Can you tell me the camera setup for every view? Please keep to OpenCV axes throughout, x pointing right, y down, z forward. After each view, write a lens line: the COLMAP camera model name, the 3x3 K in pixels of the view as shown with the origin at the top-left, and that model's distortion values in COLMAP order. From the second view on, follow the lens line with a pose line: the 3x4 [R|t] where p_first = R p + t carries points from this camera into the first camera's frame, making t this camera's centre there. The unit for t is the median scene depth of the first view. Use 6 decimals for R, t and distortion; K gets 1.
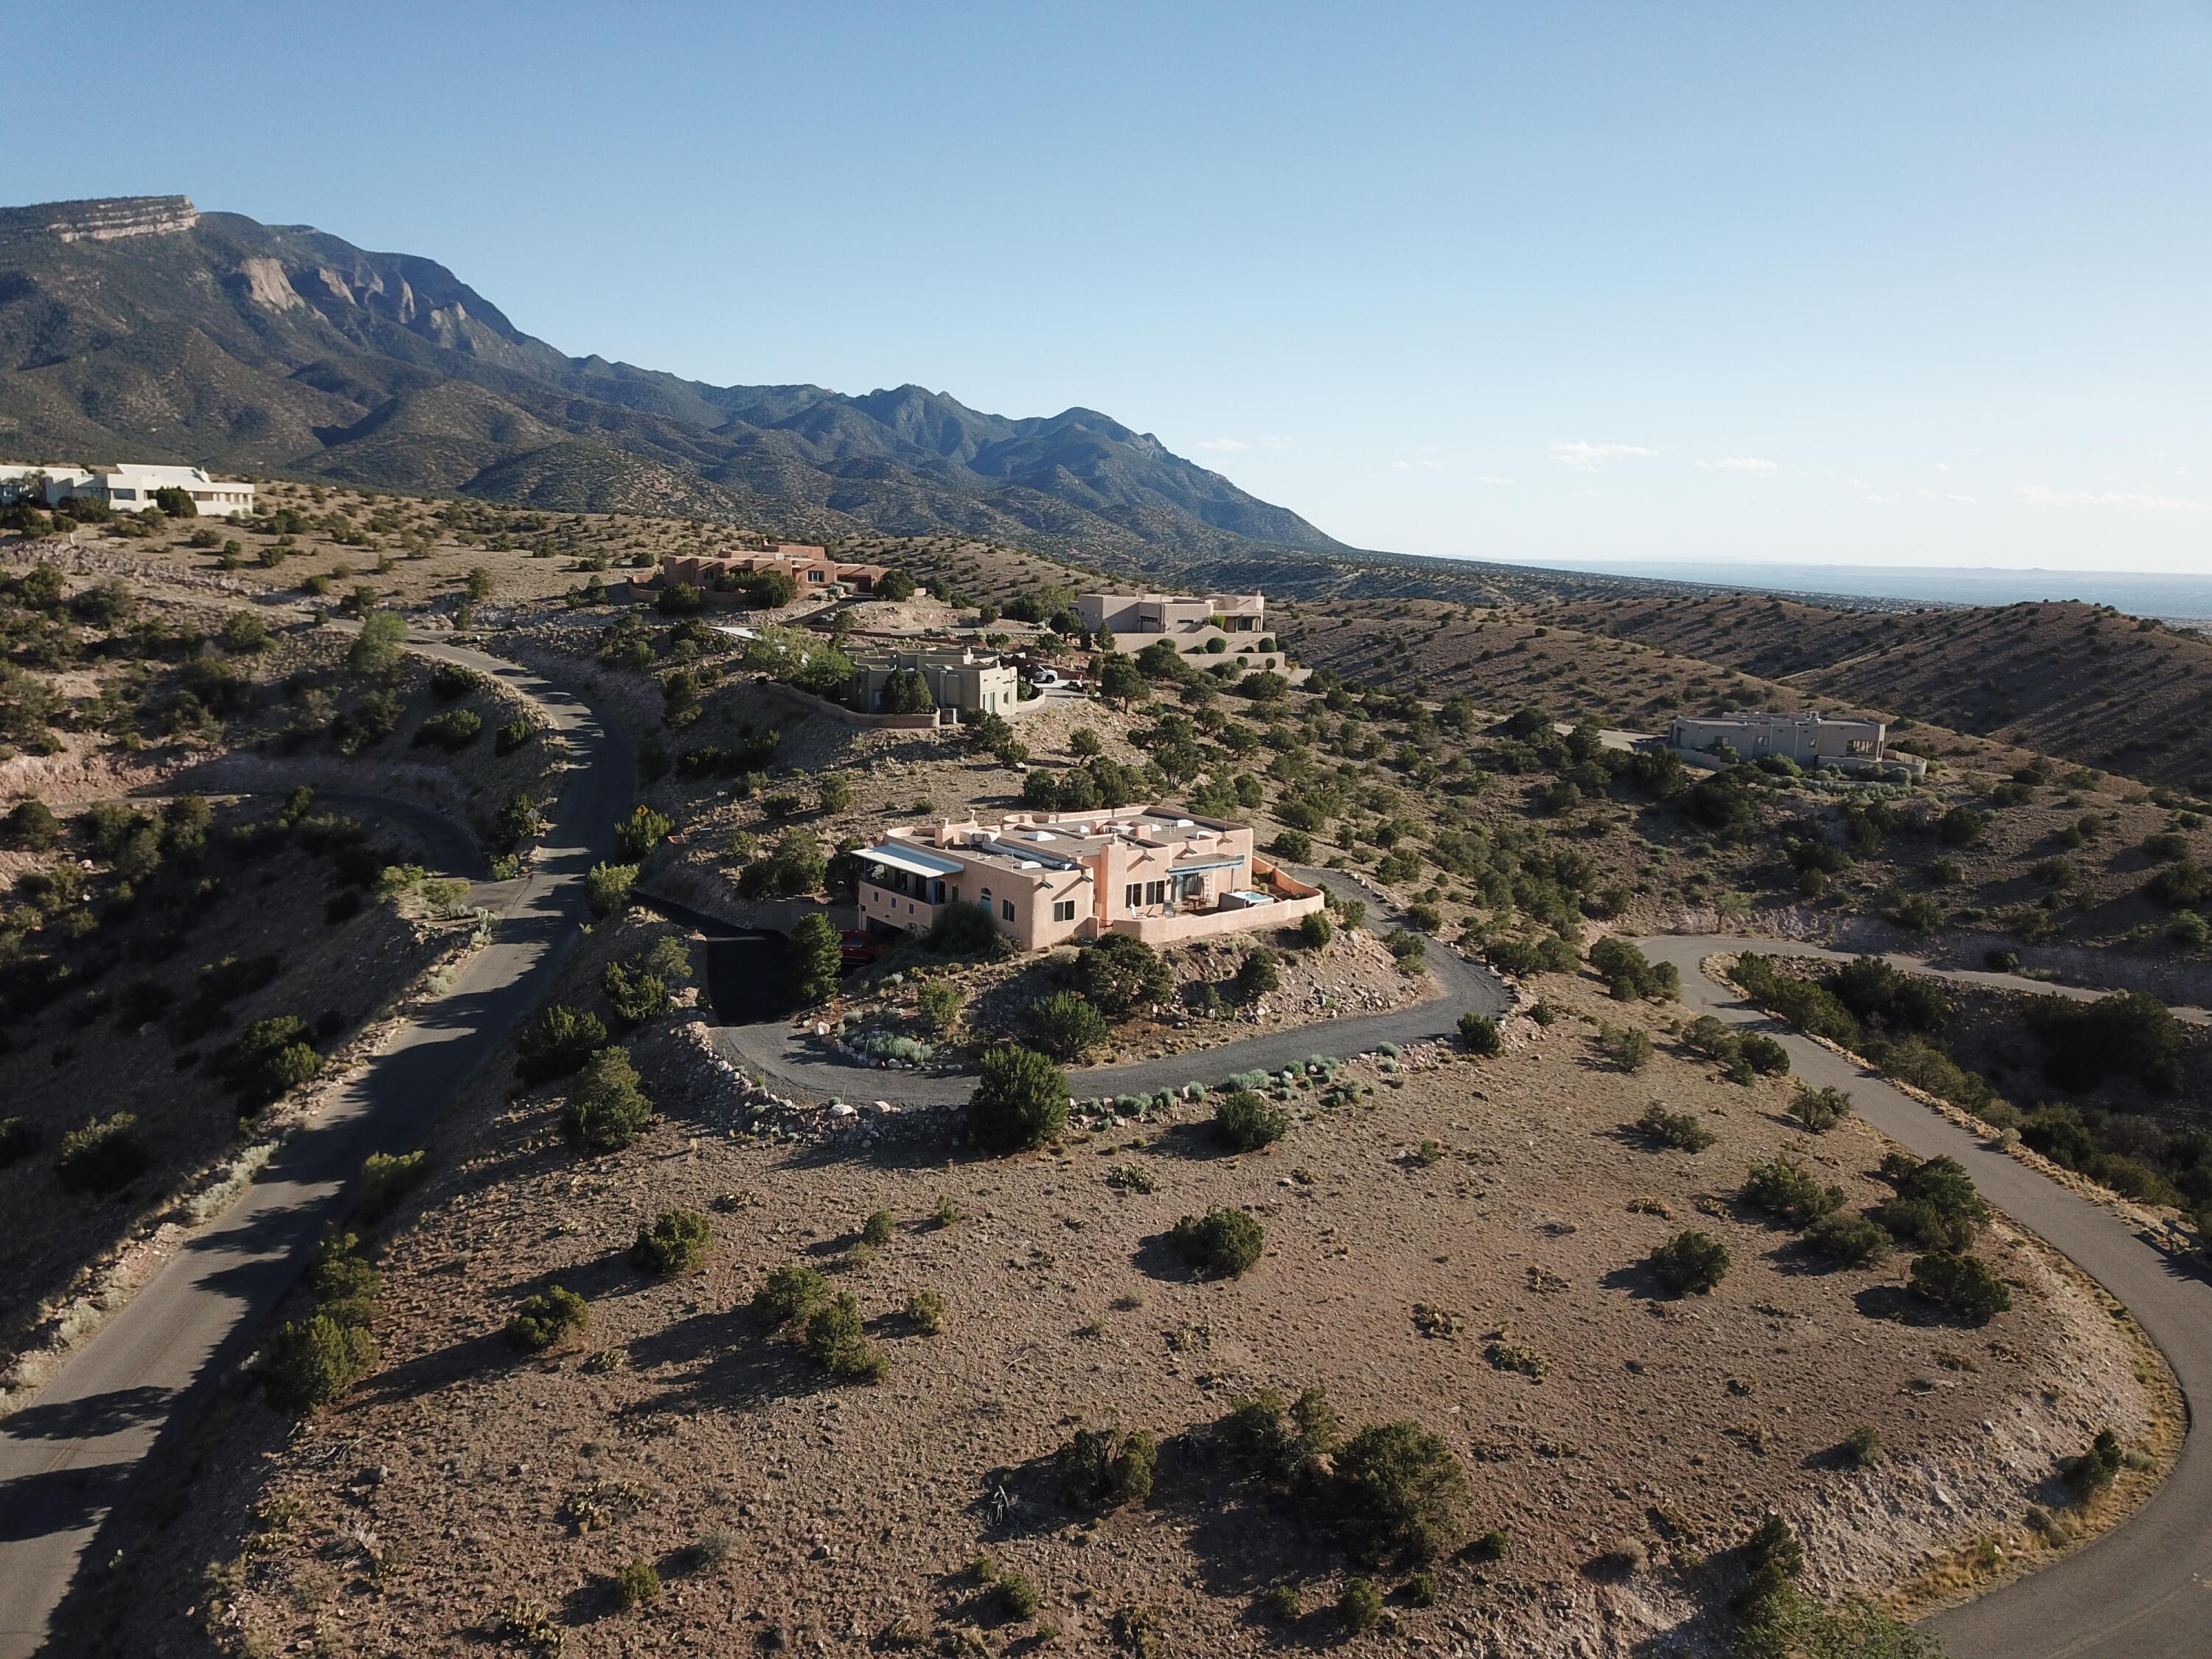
lens RADIAL K [[1697.4, 0, 1096.3], [0, 1697.4, 825.0], [0, 0, 1]] dist [0.002196, 0.000392]
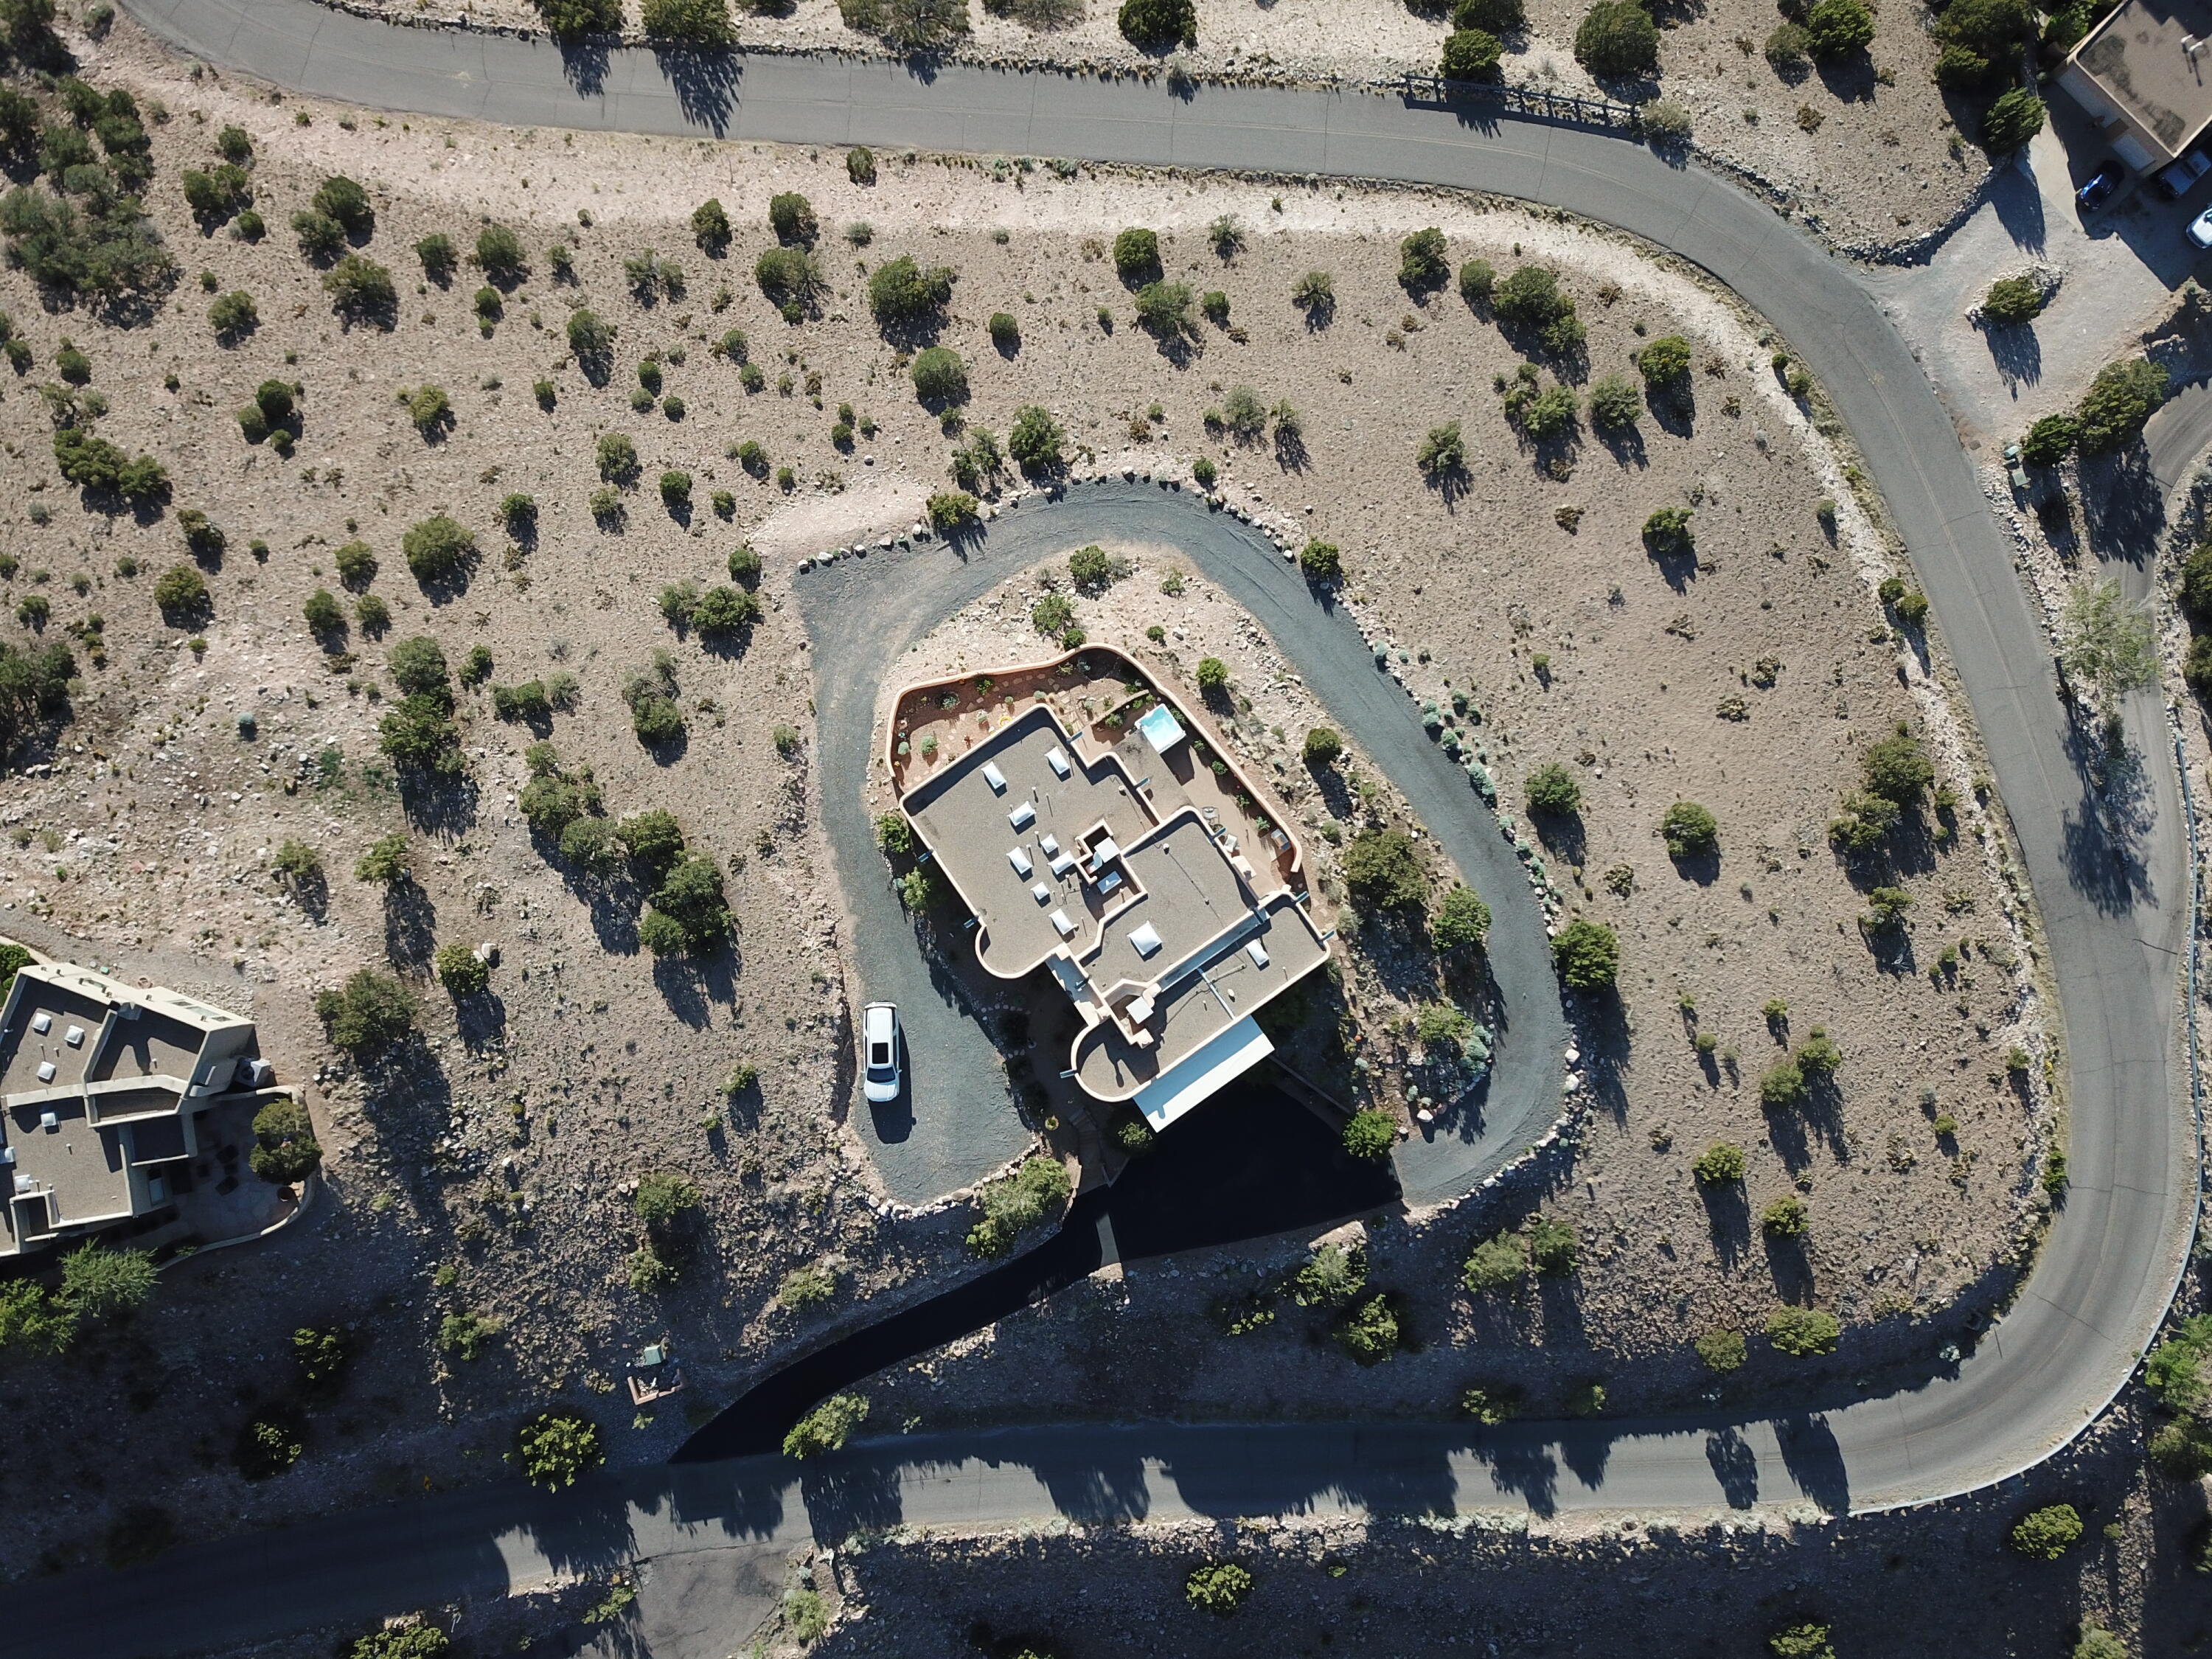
lens RADIAL K [[1694.1, 0, 1099.0], [0, 1694.1, 837.0], [0, 0, 1]] dist [0.003744, -0.011976]
pose [[0.051706, -0.998594, 0.011644, 0.006412], [0.134406, 0.018512, 0.990753, -0.477822], [-0.989576, -0.049663, 0.135175, 0.452565]]
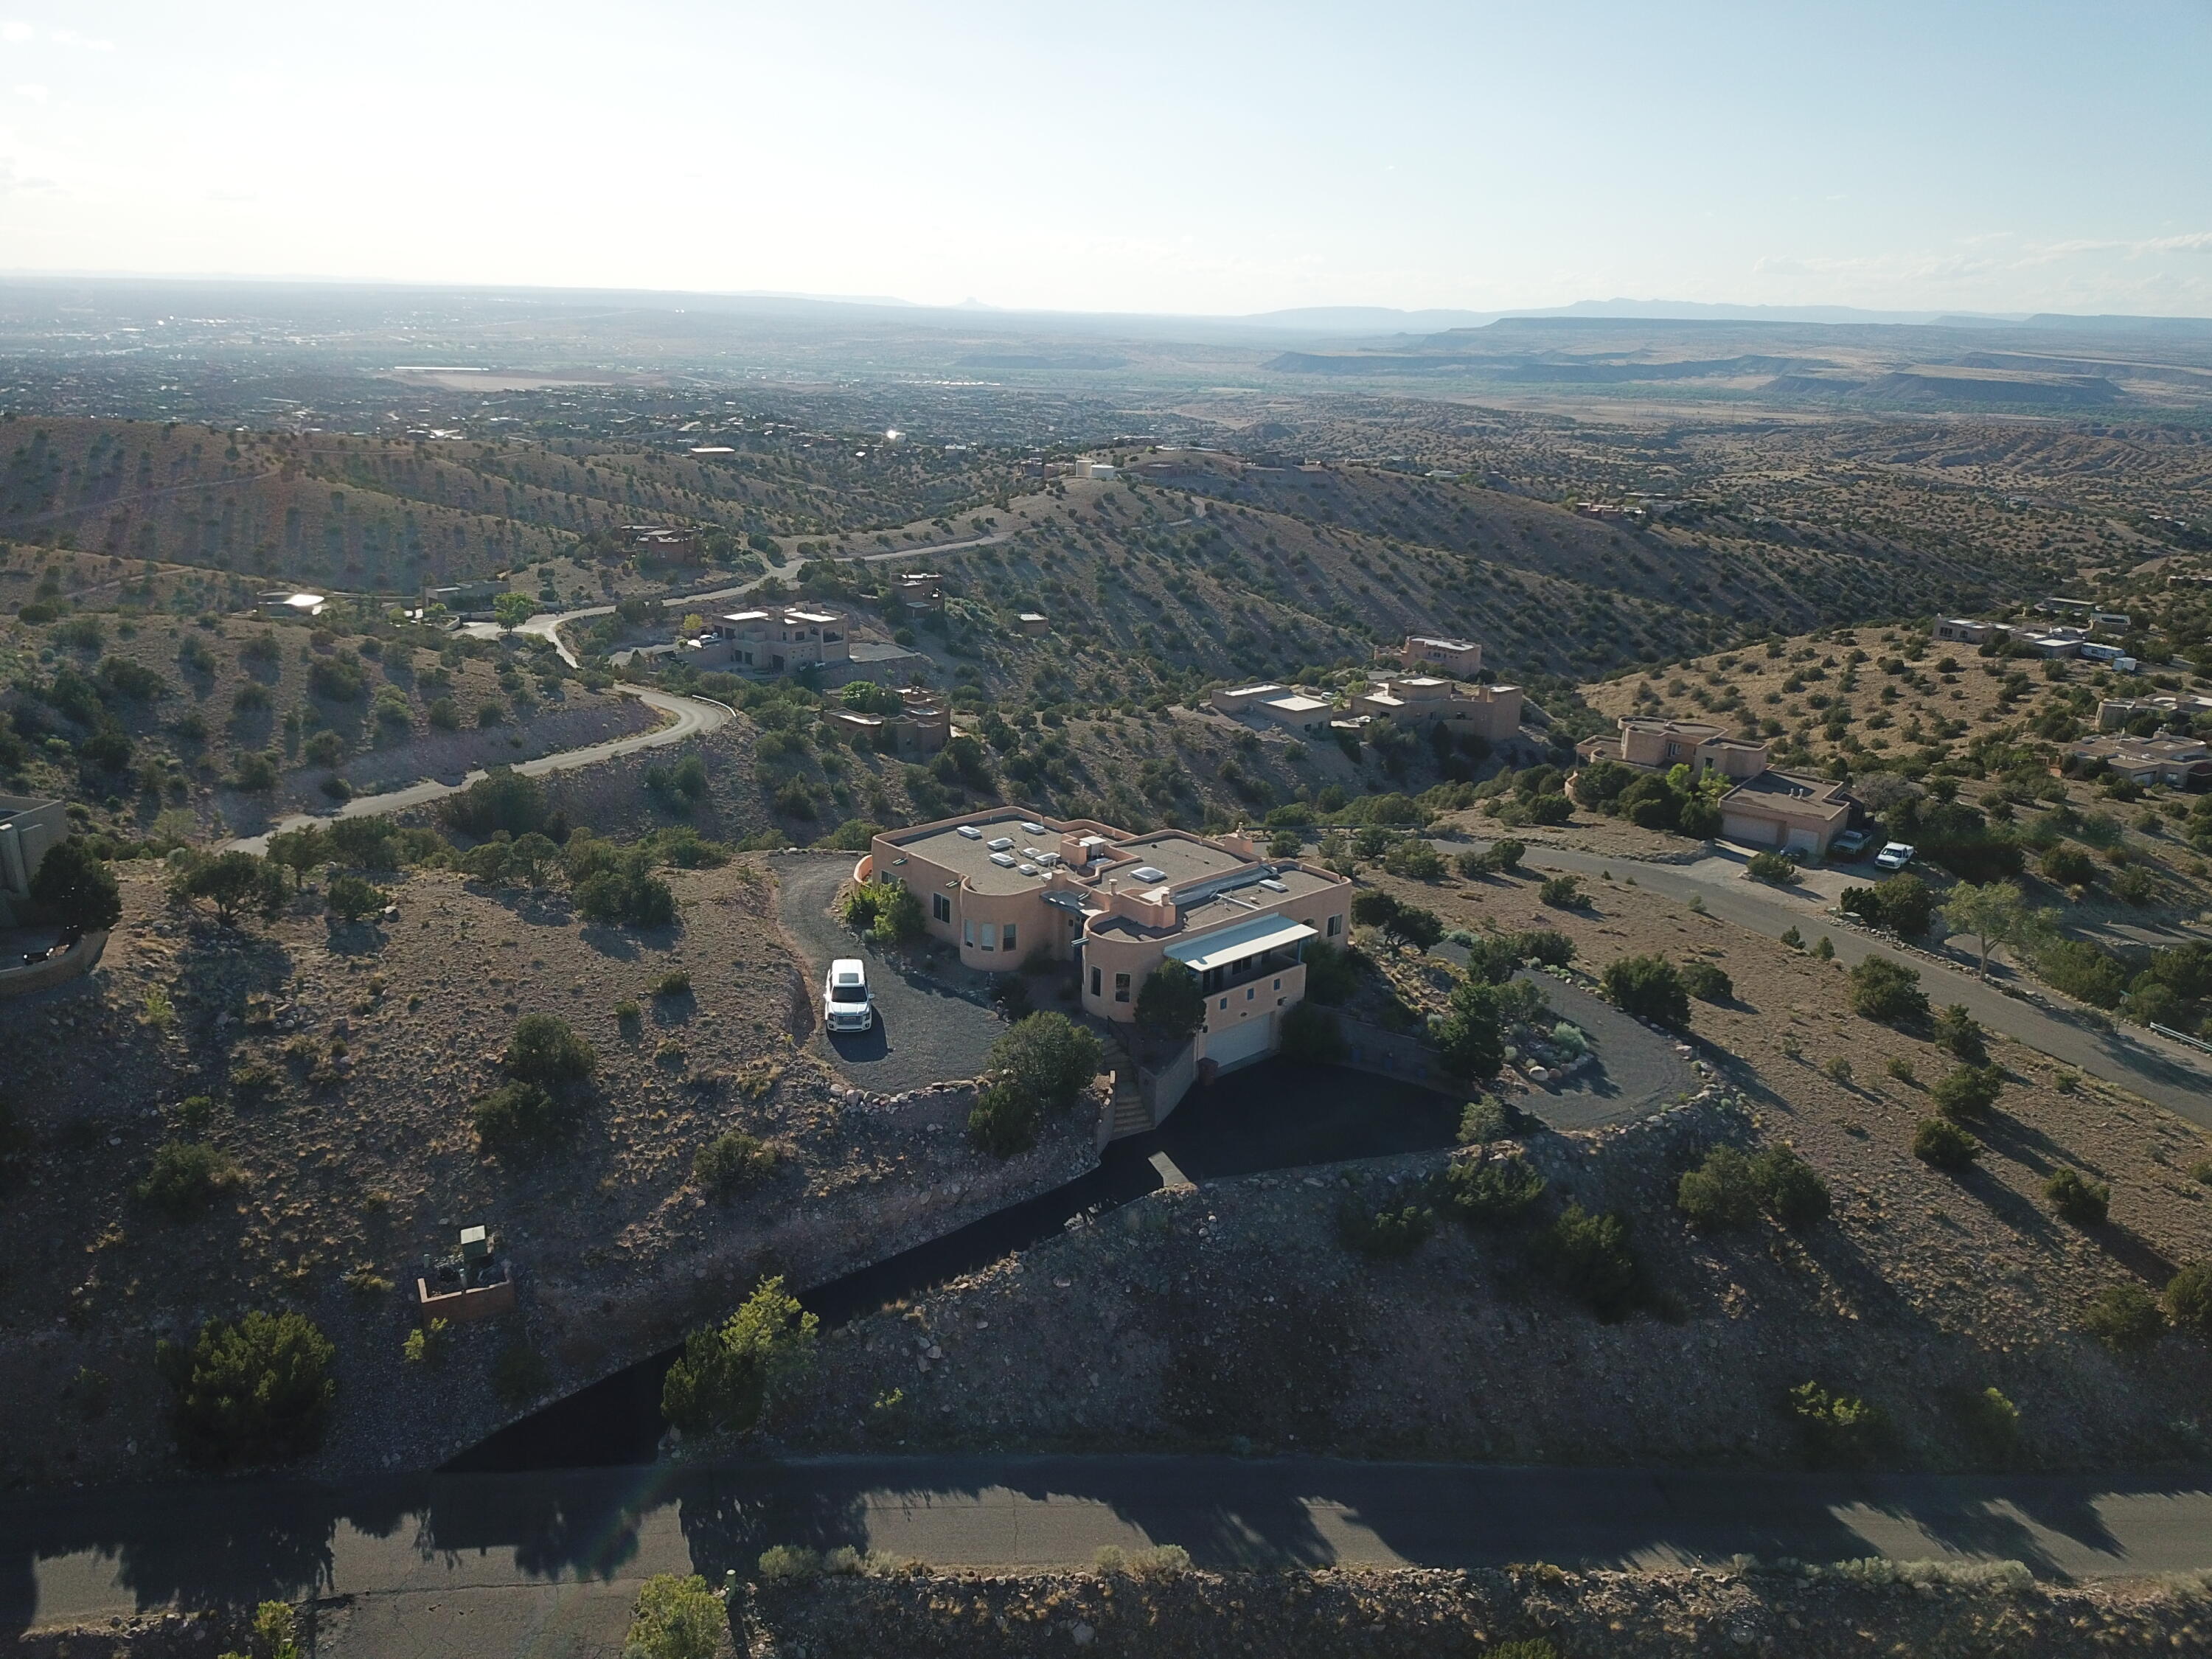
lens RADIAL K [[1694.1, 0, 1099.0], [0, 1694.1, 837.0], [0, 0, 1]] dist [0.003744, -0.011976]
pose [[-0.081371, -0.323909, 0.942583, -0.425508], [0.135482, 0.933346, 0.332430, -0.152405], [-0.987433, 0.154753, -0.032063, 0.528633]]
